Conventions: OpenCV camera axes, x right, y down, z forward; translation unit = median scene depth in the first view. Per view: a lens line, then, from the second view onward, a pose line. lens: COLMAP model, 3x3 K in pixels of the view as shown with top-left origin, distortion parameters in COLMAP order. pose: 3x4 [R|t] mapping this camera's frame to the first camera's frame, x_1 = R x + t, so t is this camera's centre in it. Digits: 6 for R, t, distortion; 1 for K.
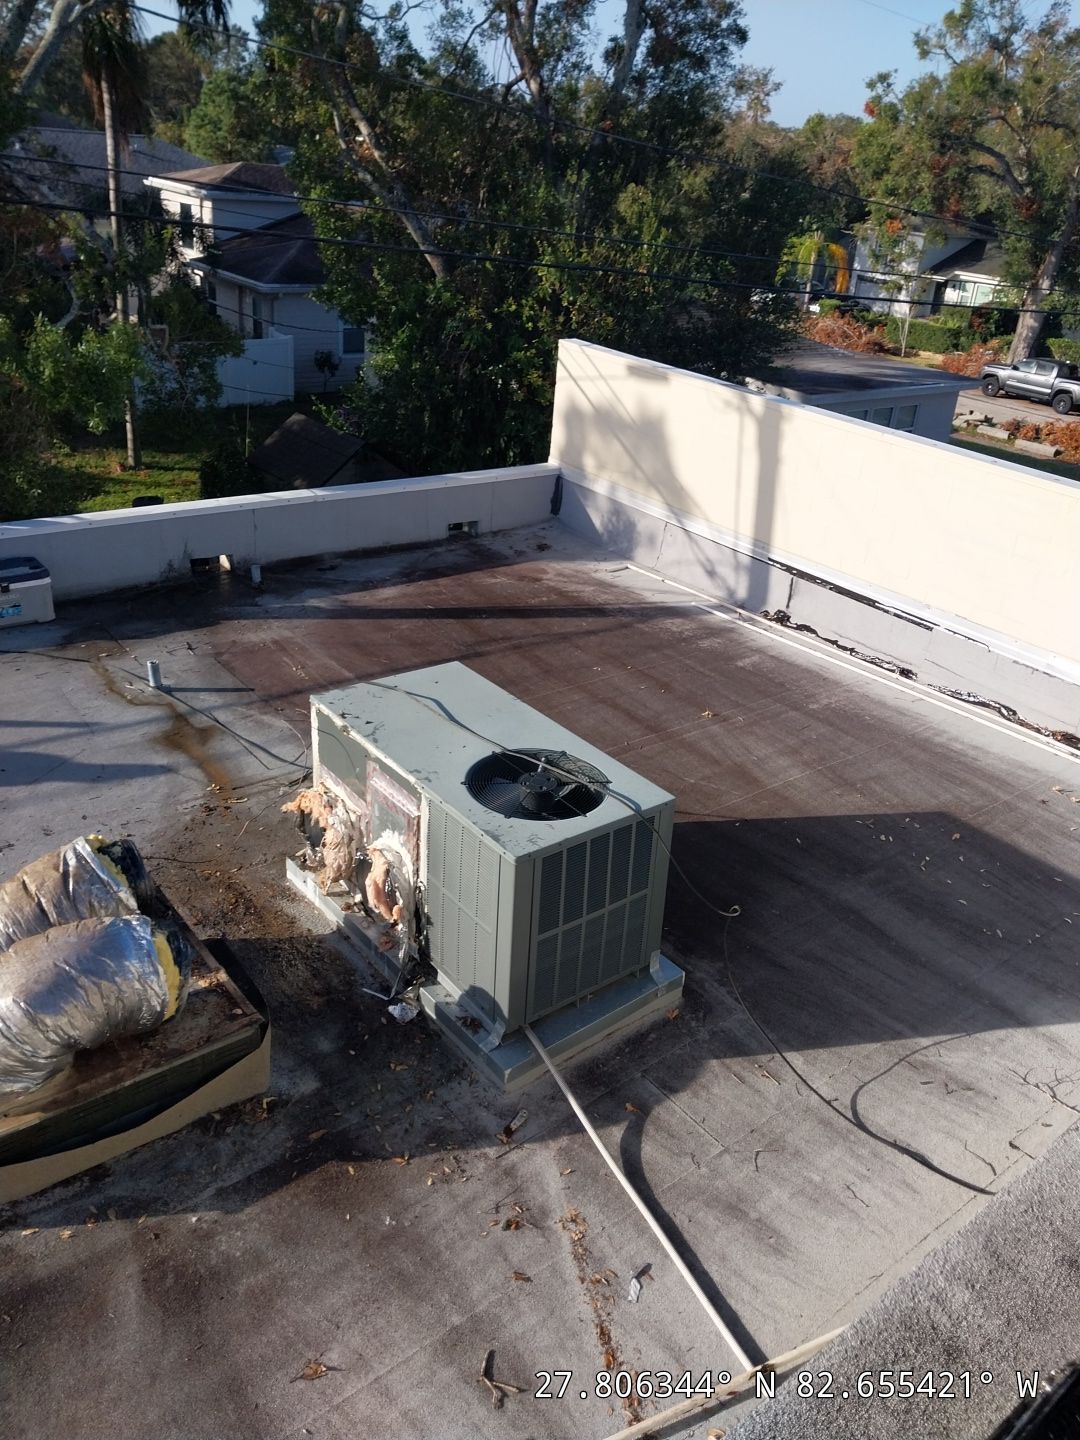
lens RADIAL K [[1102.5, 0, 558.4], [0, 1102.5, 720.6], [0, 0, 1]] dist [-0.001813, 0.002256]
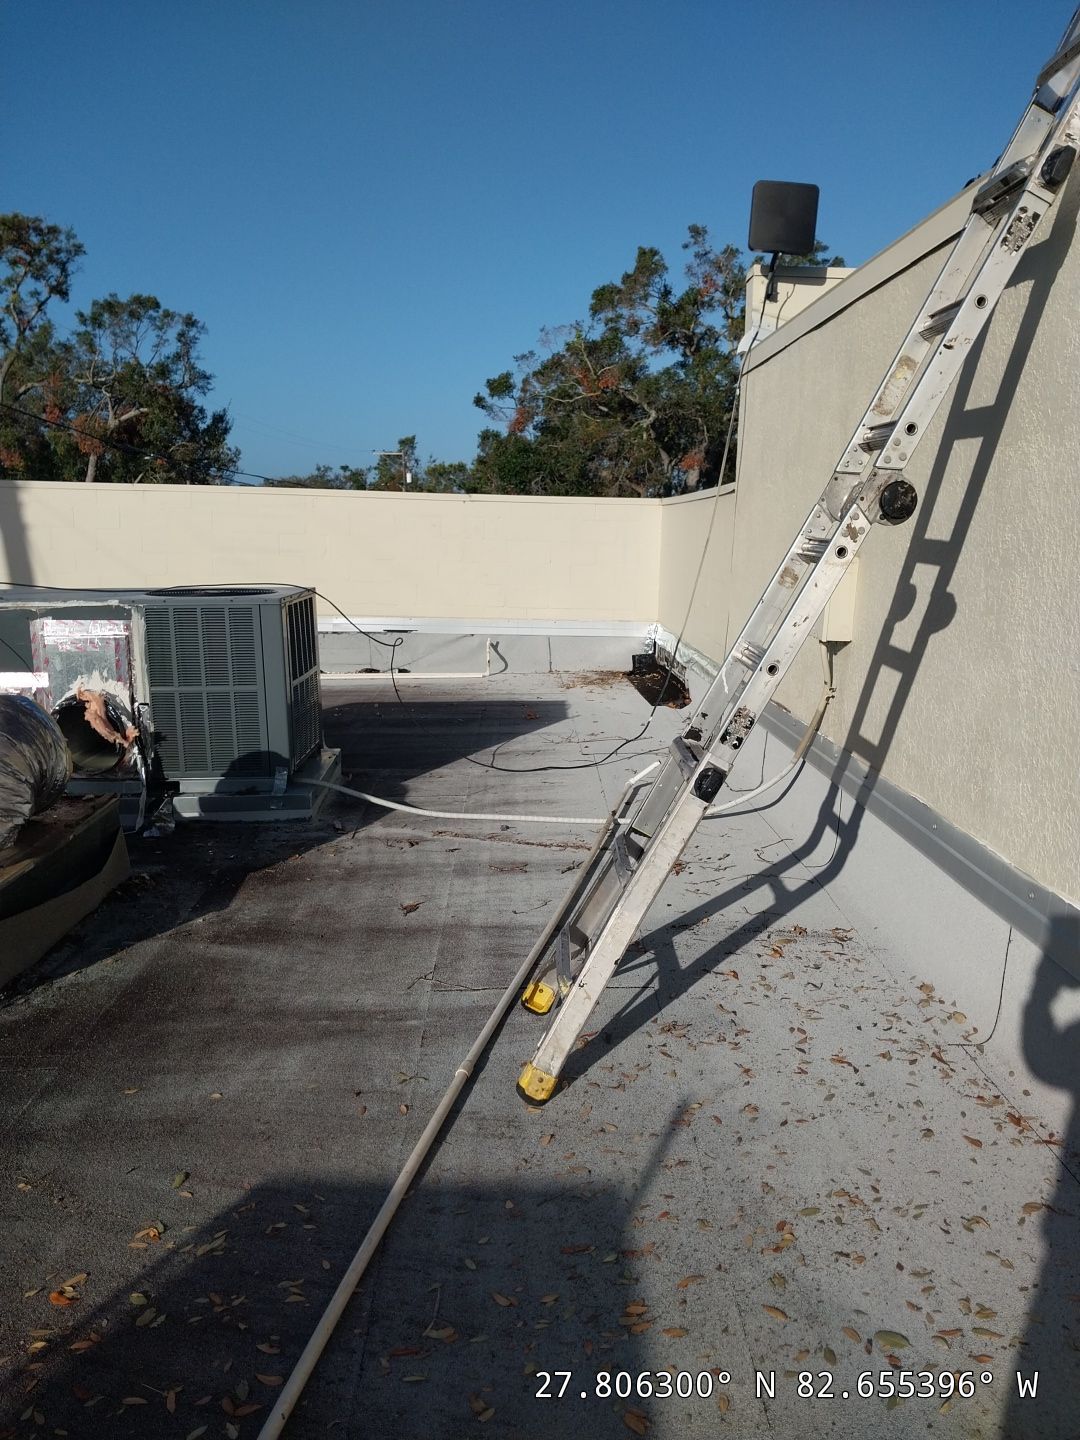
lens RADIAL K [[1102.5, 0, 558.4], [0, 1102.5, 720.6], [0, 0, 1]] dist [-0.001813, 0.002256]
pose [[0.599147, -0.214697, 0.771315, -0.866229], [0.387256, 0.920899, -0.044481, 0.447208], [-0.700754, 0.325347, 0.634897, 0.053219]]
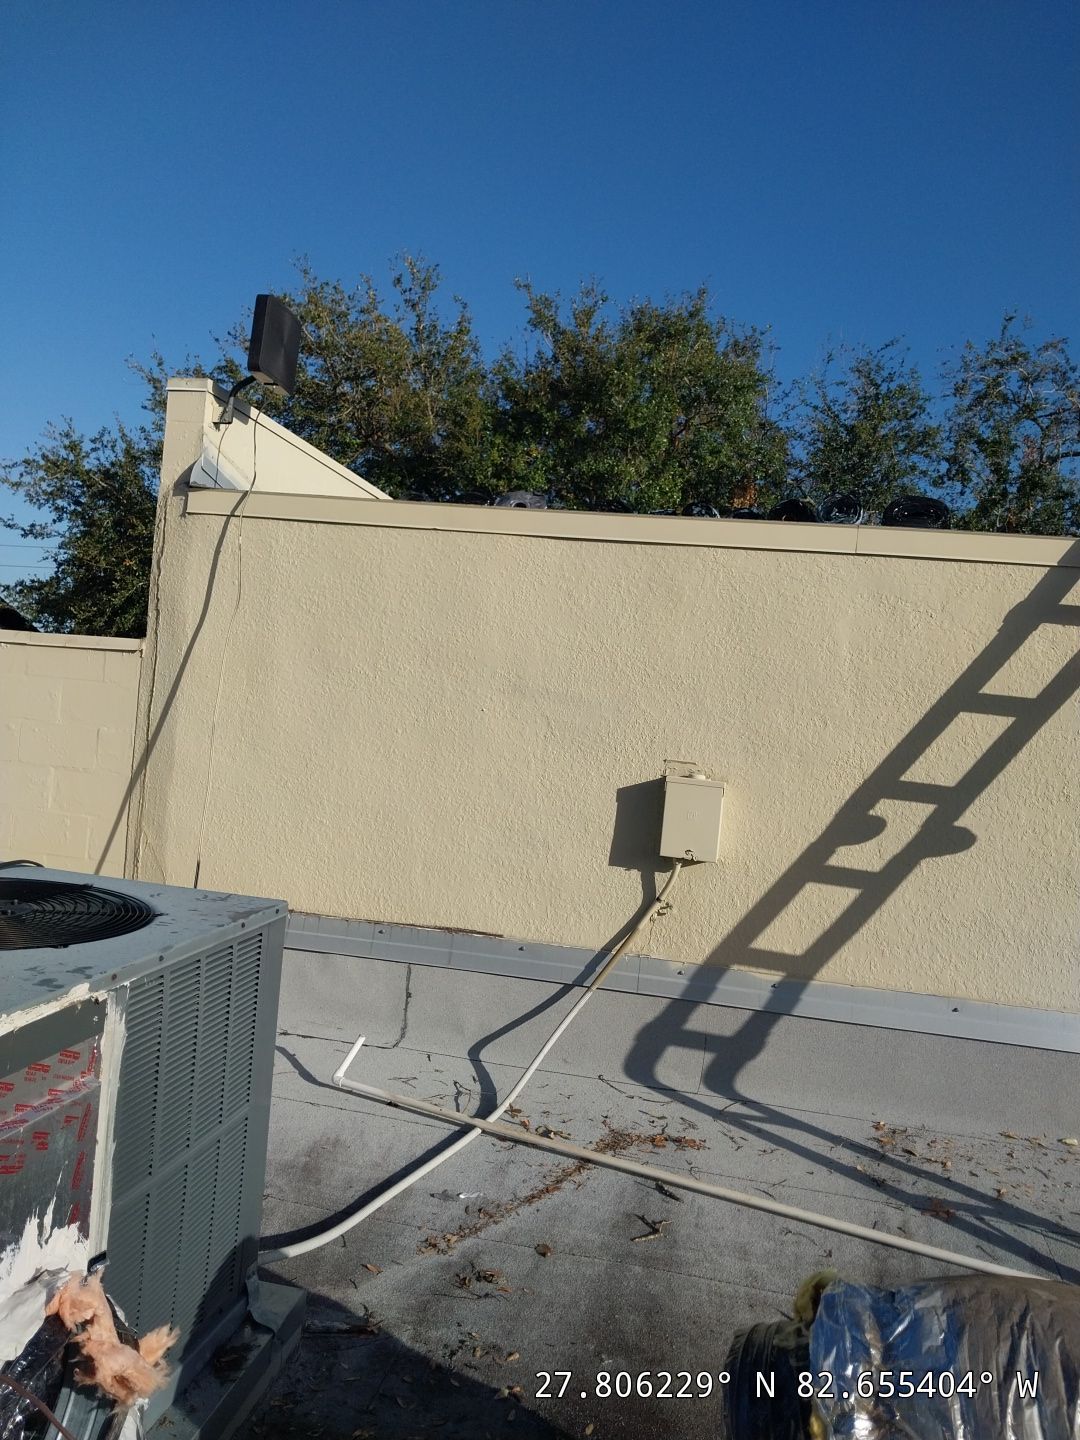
lens RADIAL K [[1135.4, 0, 541.2], [0, 1135.4, 634.5], [0, 0, 1]] dist [-0.016558, -0.005758]
pose [[-0.624588, -0.096163, 0.775012, -0.618063], [0.211819, 0.934329, 0.286638, -0.167419], [-0.751680, 0.343193, -0.563201, 1.255632]]
